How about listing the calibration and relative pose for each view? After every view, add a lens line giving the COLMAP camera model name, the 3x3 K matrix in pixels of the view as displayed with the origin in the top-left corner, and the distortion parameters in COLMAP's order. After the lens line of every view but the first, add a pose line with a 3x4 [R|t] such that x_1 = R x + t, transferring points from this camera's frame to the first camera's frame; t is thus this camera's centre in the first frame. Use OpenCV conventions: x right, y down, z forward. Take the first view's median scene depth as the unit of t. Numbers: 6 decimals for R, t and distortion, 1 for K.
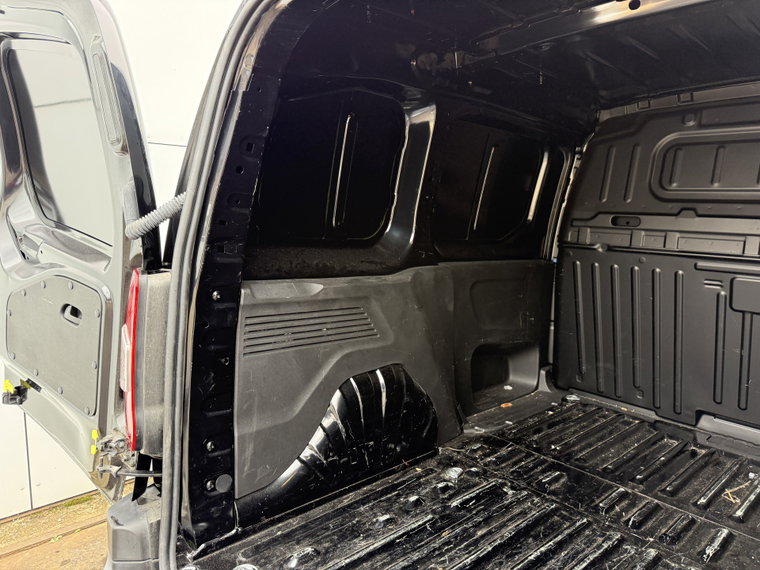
lens RADIAL K [[534.9, 0, 380.0], [0, 534.9, 285.0], [0, 0, 1]] dist [0.043253, -0.073386]
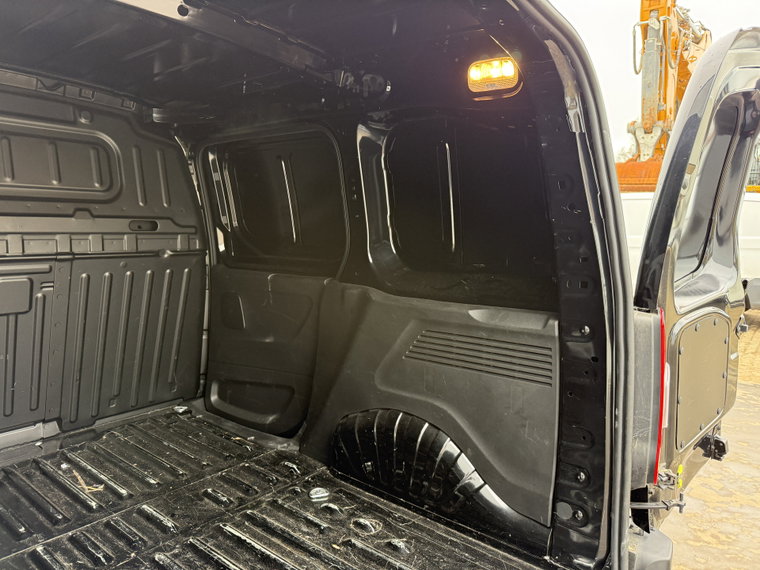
lens RADIAL K [[534.9, 0, 380.0], [0, 534.9, 285.0], [0, 0, 1]] dist [0.043253, -0.073386]
pose [[-0.138667, -0.156929, 0.977827, -0.325585], [0.102908, 0.979737, 0.171829, -0.095083], [-0.984978, 0.124453, -0.119708, 0.464318]]
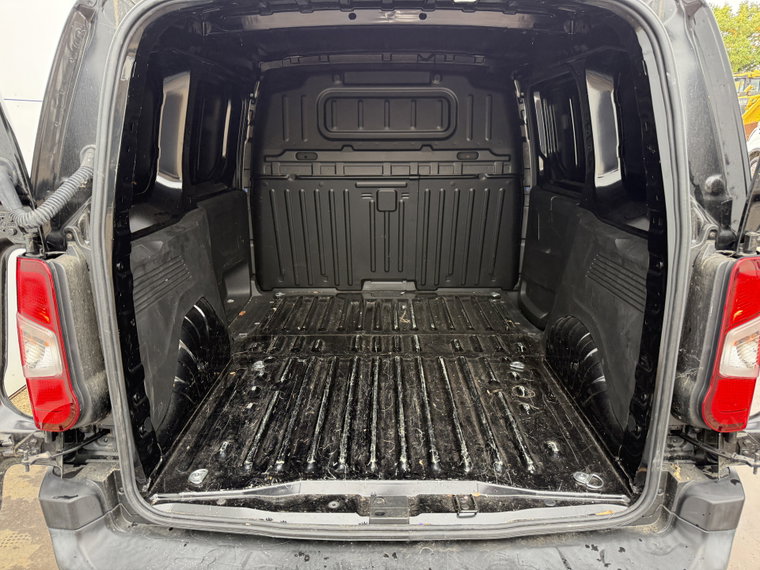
lens RADIAL K [[523.2, 0, 383.1], [0, 523.2, 294.9], [0, 0, 1]] dist [0.107702, -0.193606]
pose [[0.683510, -0.253887, 0.684365, -0.455429], [0.128273, 0.964750, 0.229792, -0.068448], [-0.718582, -0.069279, 0.691983, -0.092704]]
